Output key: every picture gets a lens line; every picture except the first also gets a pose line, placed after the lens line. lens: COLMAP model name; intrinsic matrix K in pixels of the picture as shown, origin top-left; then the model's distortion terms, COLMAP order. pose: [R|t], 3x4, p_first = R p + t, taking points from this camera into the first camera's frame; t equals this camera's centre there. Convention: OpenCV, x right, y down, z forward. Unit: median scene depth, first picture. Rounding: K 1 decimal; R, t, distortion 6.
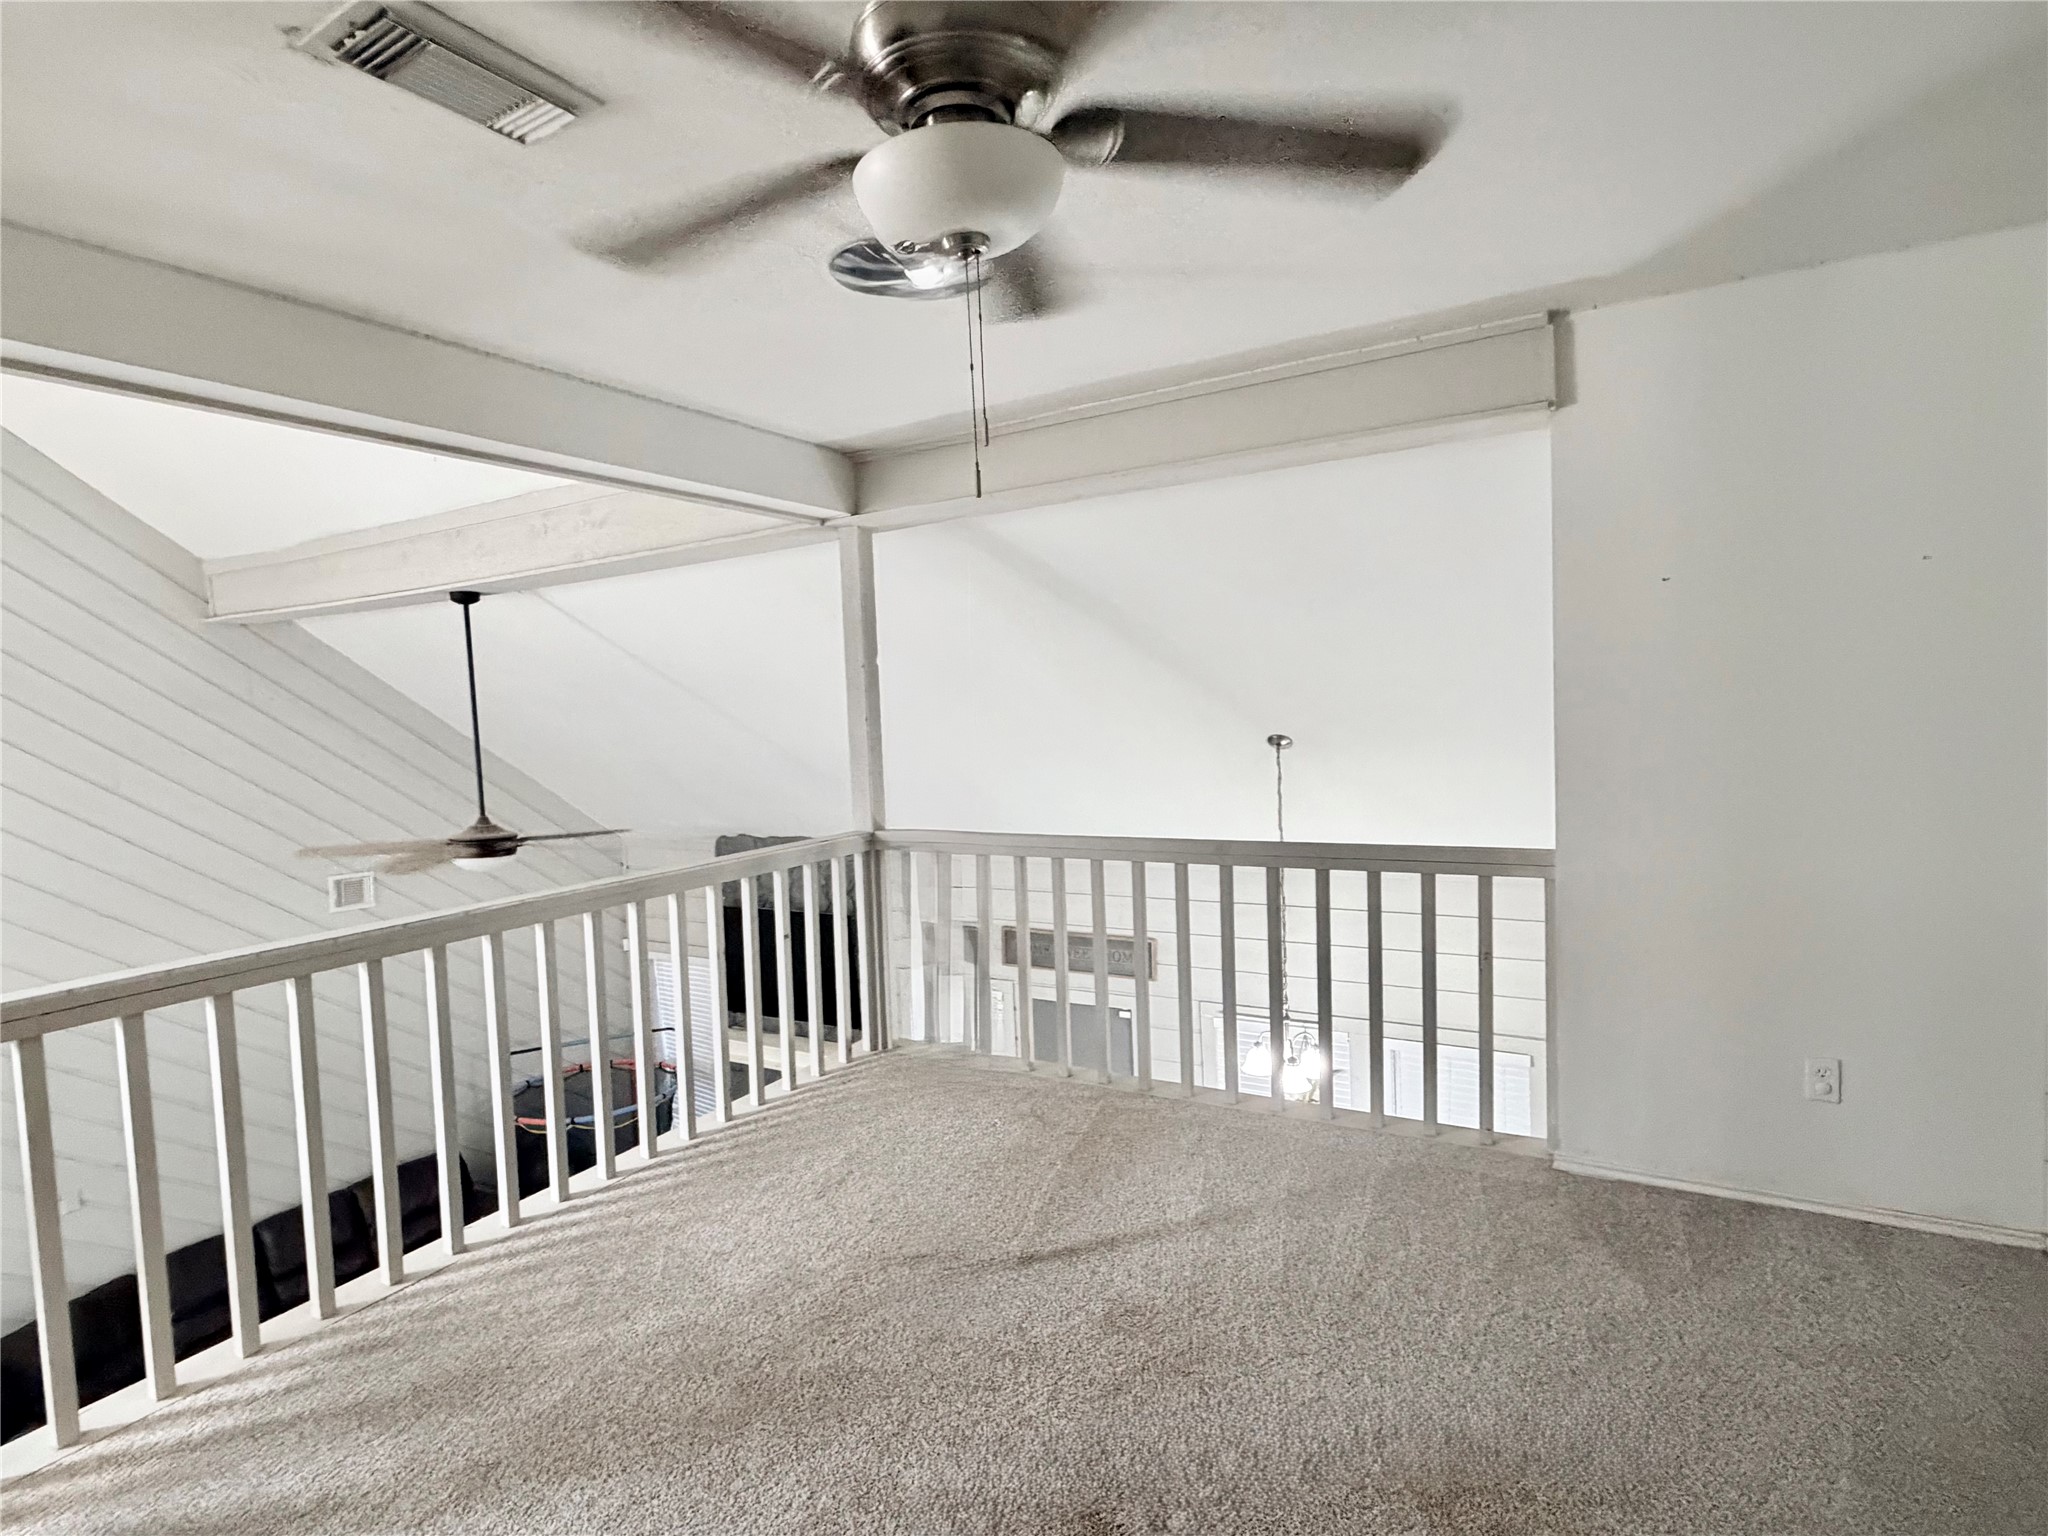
lens RADIAL K [[1054.6, 0, 1027.3], [0, 1054.6, 759.2], [0, 0, 1]] dist [0.005188, 0.000775]
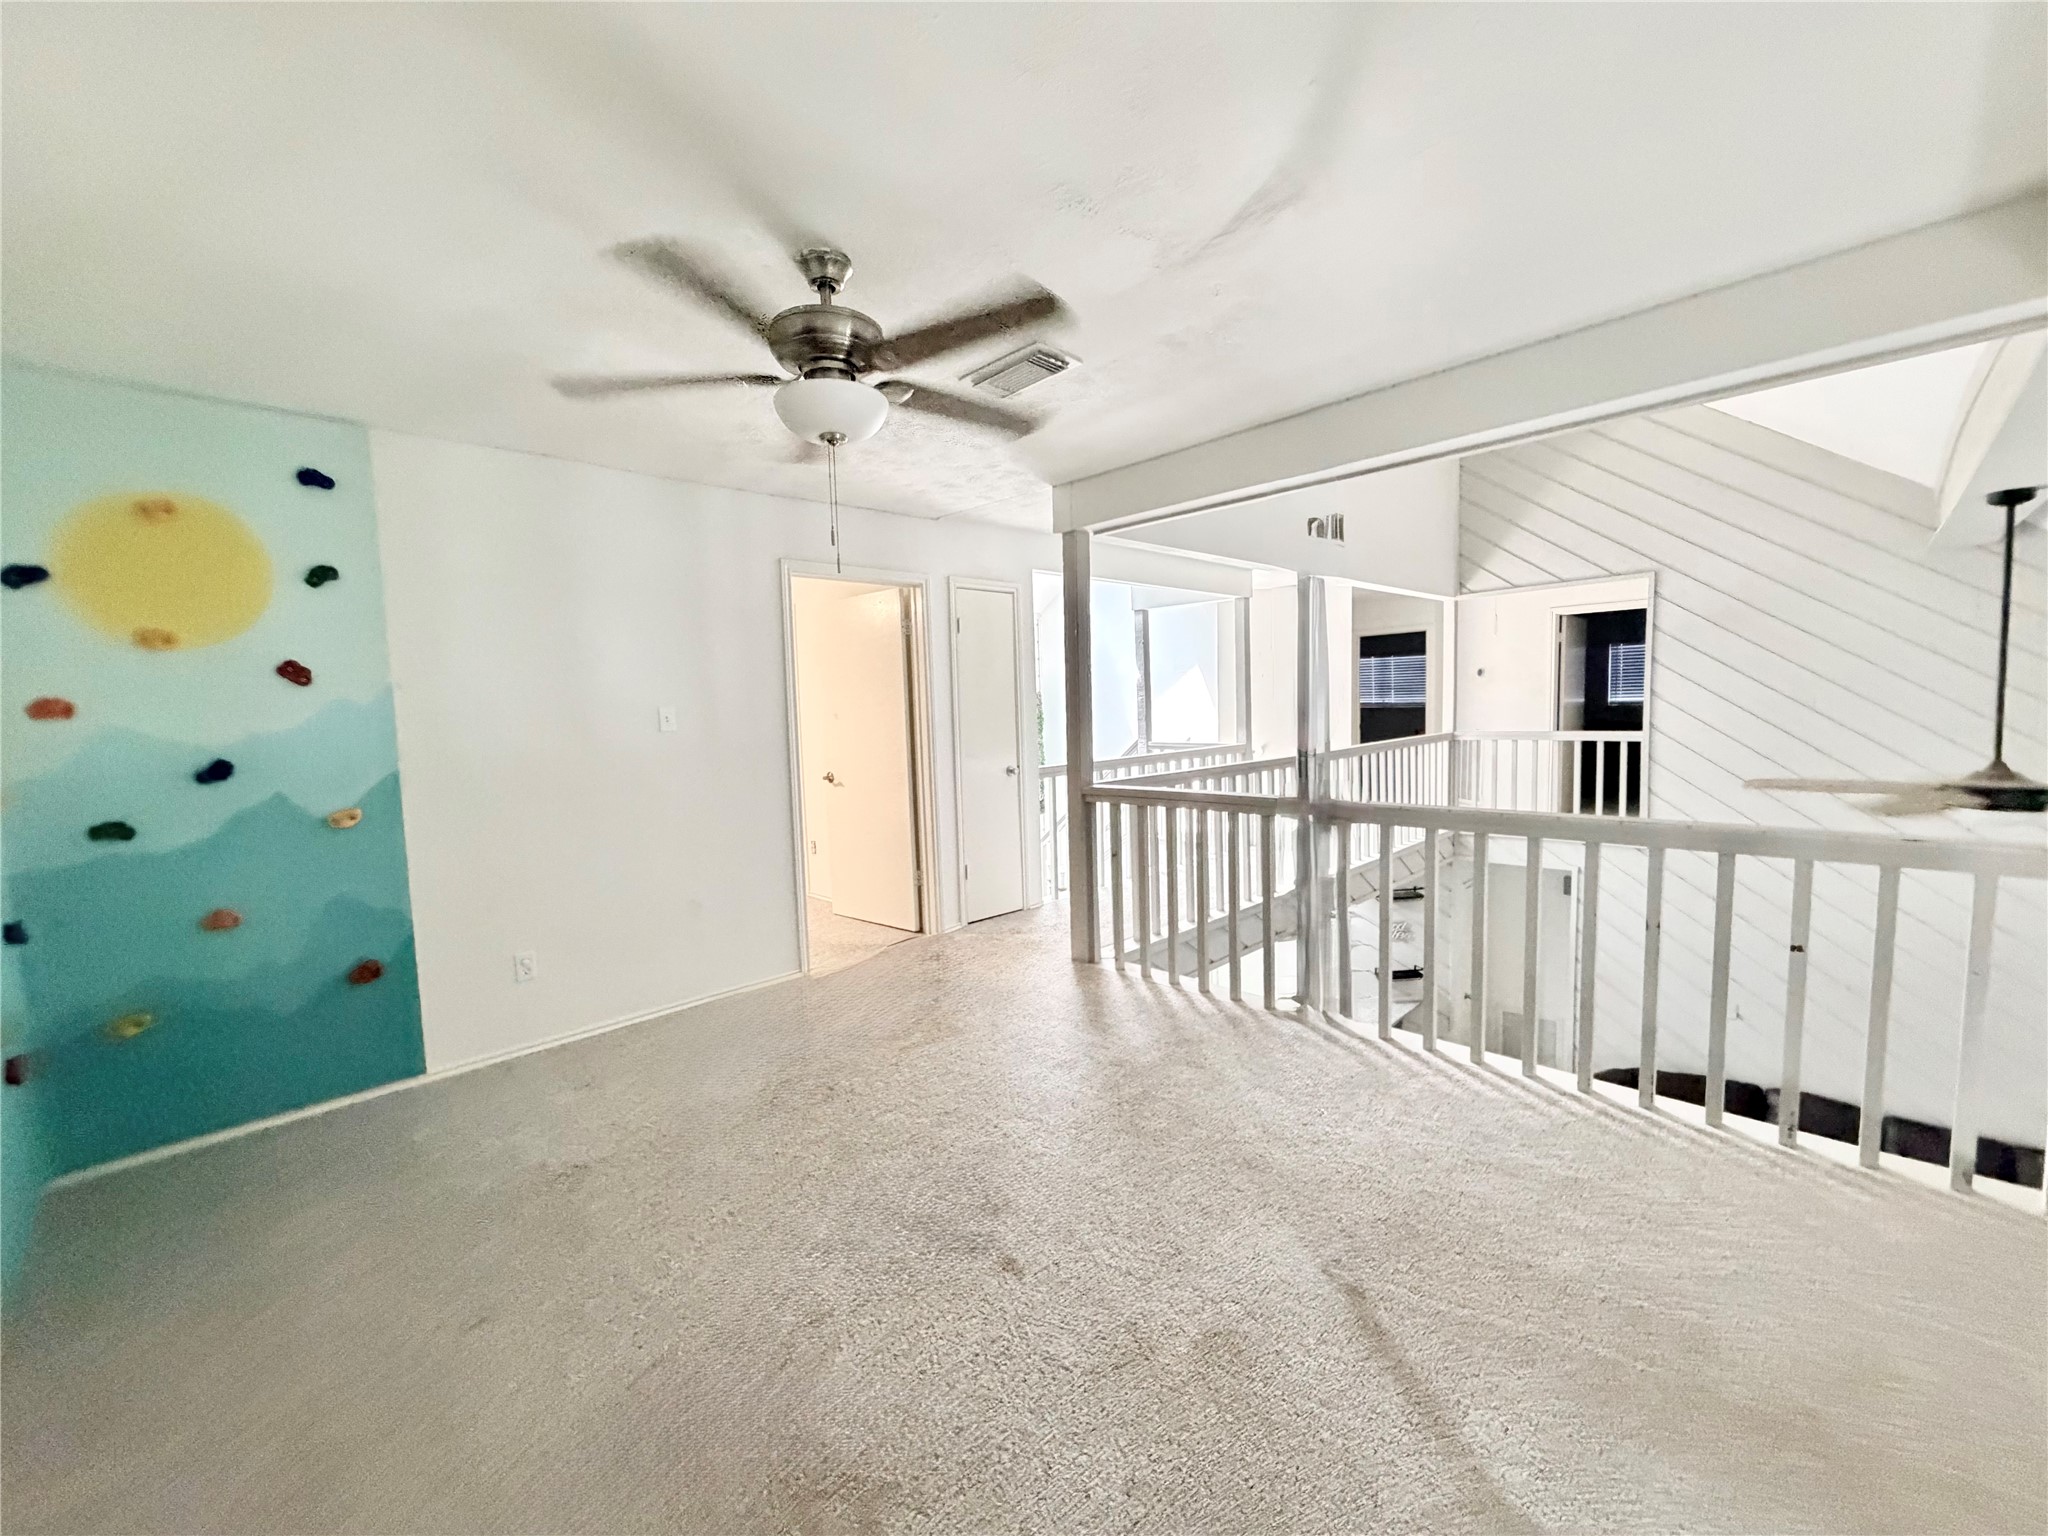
lens RADIAL K [[830.7, 0, 1031.4], [0, 830.7, 775.8], [0, 0, 1]] dist [0.003856, -0.000014]
pose [[-0.255773, 0.142505, -0.956176, 0.501787], [-0.003314, 0.988941, 0.148275, -0.047253], [0.966731, 0.041093, -0.252472, 0.656367]]
